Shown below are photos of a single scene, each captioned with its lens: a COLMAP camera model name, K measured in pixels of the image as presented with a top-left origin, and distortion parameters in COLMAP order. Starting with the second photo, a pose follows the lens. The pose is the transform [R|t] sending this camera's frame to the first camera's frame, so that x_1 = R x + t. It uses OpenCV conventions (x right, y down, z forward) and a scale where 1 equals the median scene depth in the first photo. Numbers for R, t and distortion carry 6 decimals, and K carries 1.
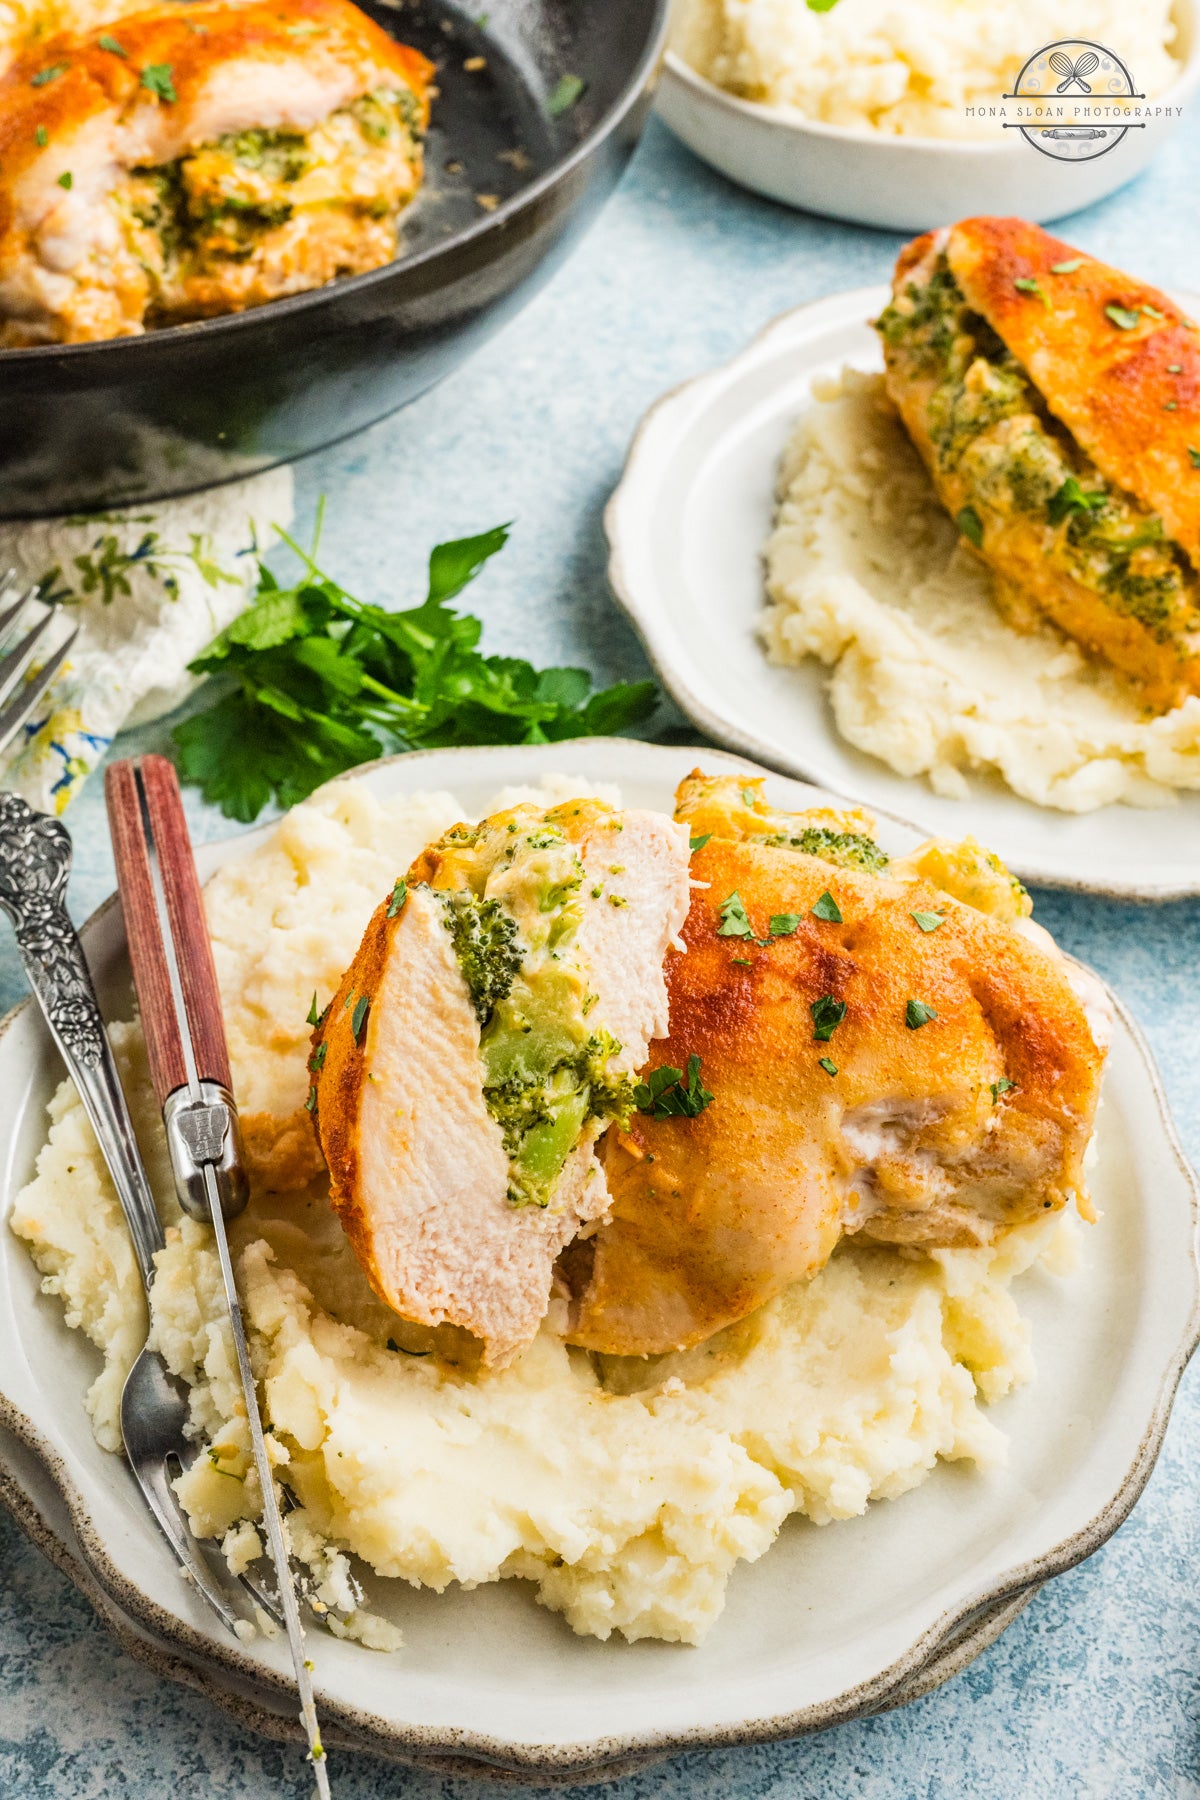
lens RADIAL K [[2633.6, 0, 590.4], [0, 2633.6, 921.0], [0, 0, 1]] dist [-0.018456, 0.024133]
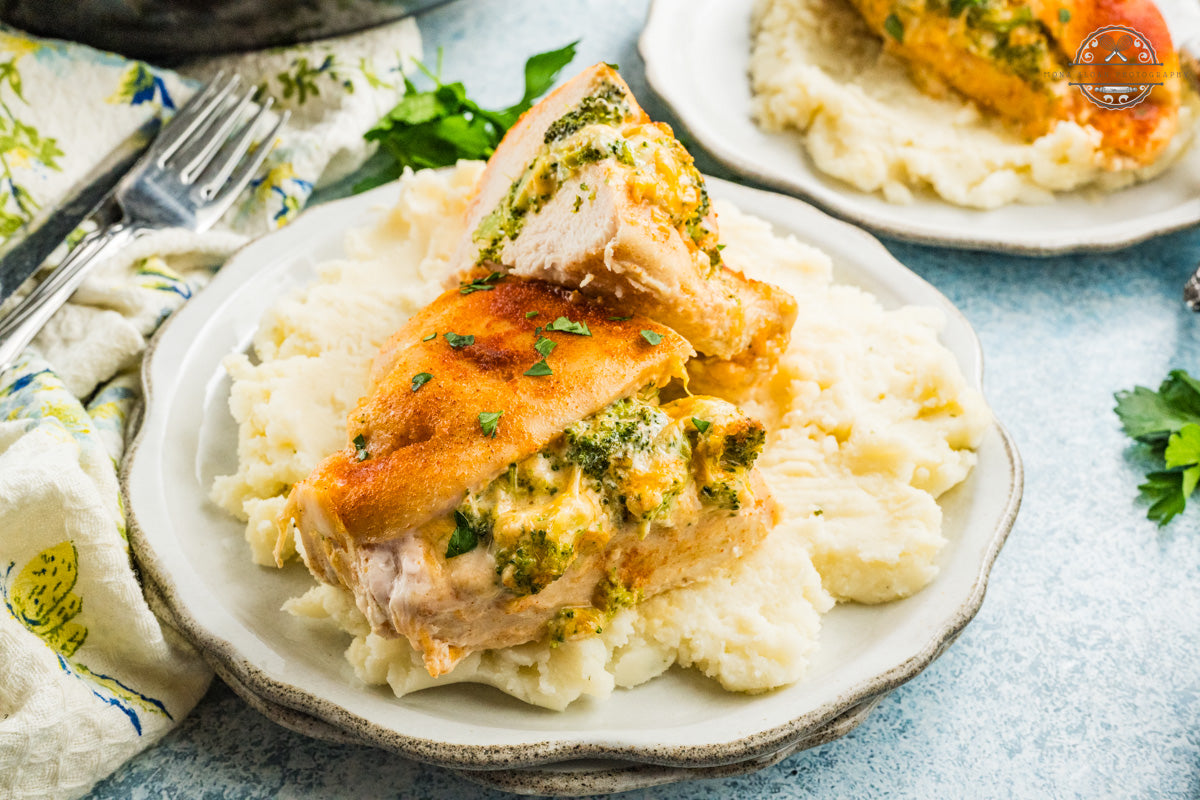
lens RADIAL K [[1765.4, 0, 600.0], [0, 1765.4, 400.0], [0, 0, 1]] dist [-0.013419, 0.018259]
pose [[0.997499, -0.052228, 0.047625, -0.075911], [0.056718, 0.993530, -0.098396, 0.141847], [-0.042178, 0.100851, 0.994007, 0.057532]]
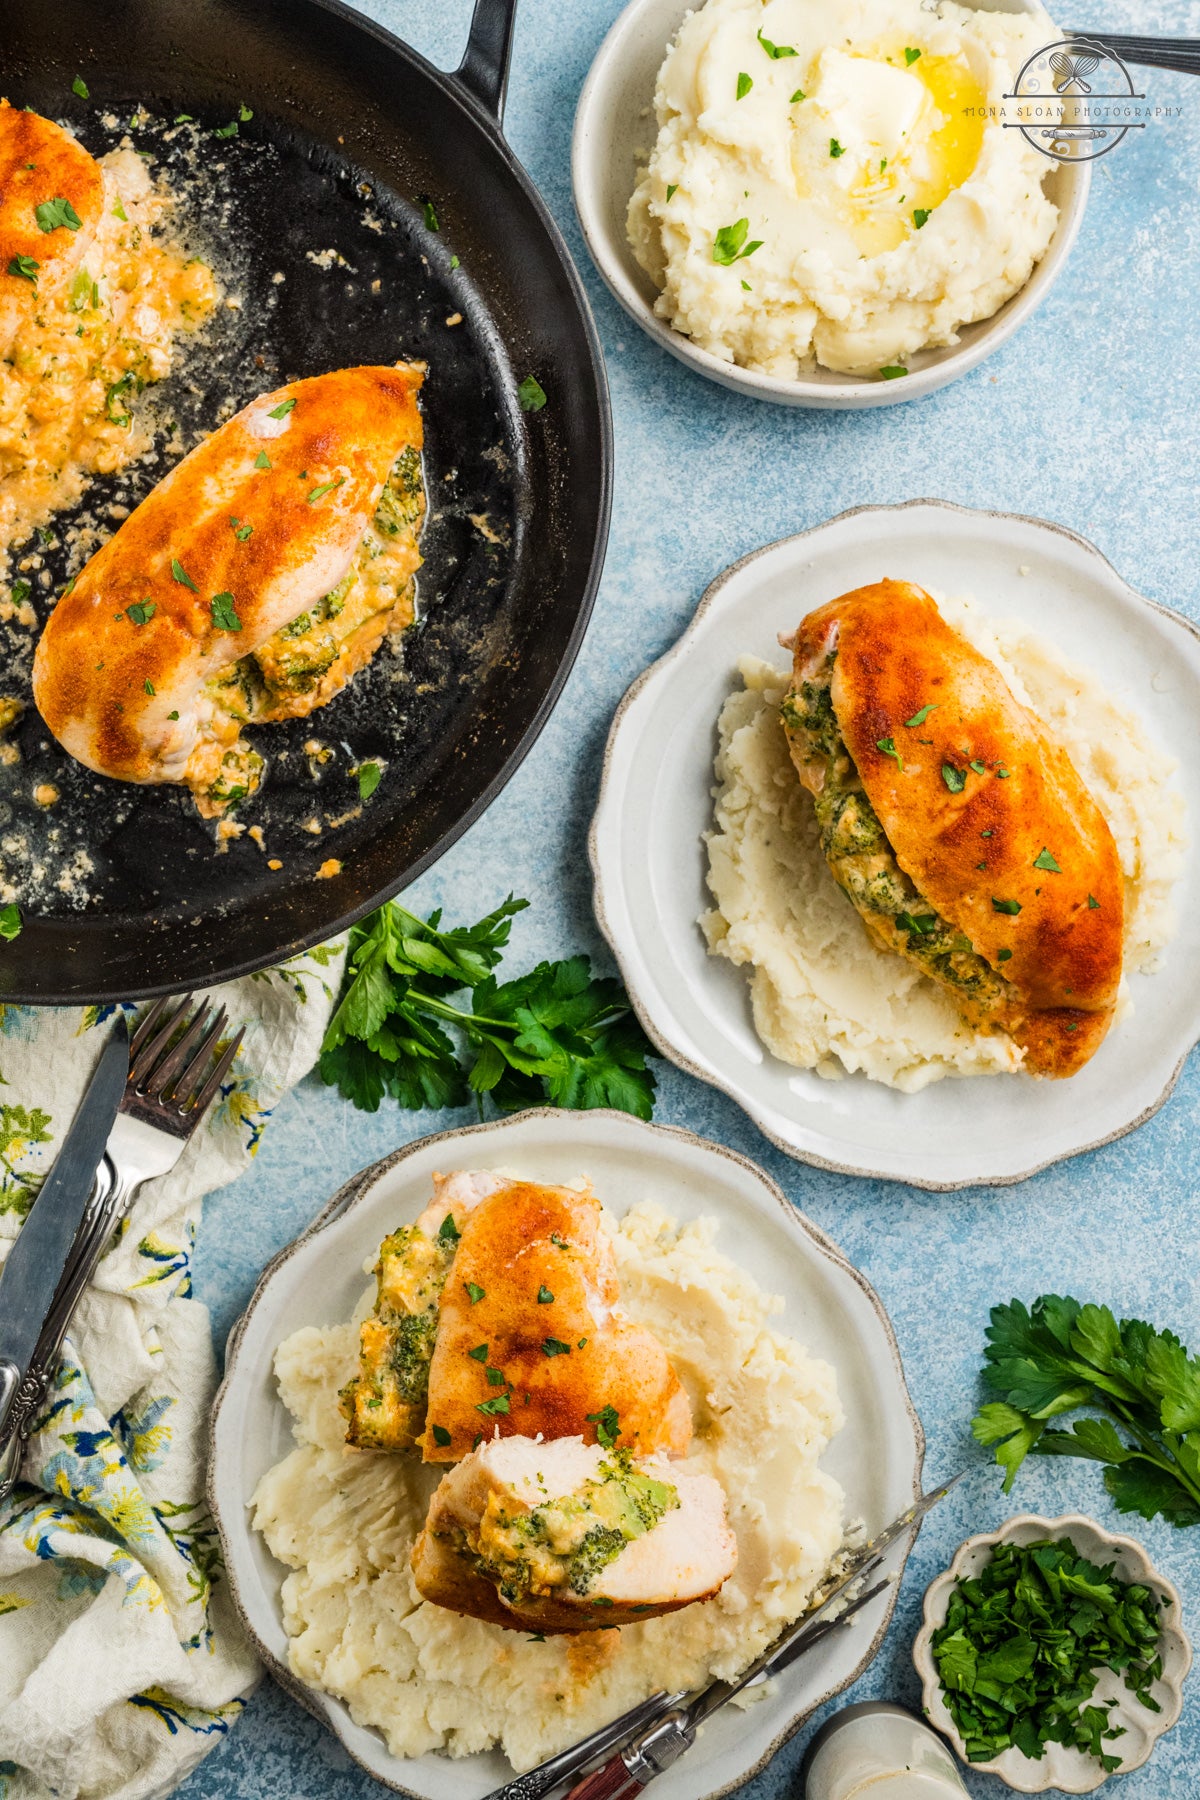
lens RADIAL K [[2648.2, 0, 604.3], [0, 2648.2, 913.4], [0, 0, 1]] dist [-0.013419, 0.018259]
pose [[0.995858, -0.061697, -0.066793, 0.112017], [0.089138, 0.807430, 0.583191, -0.999077], [0.017949, -0.586729, 0.809584, -0.175143]]
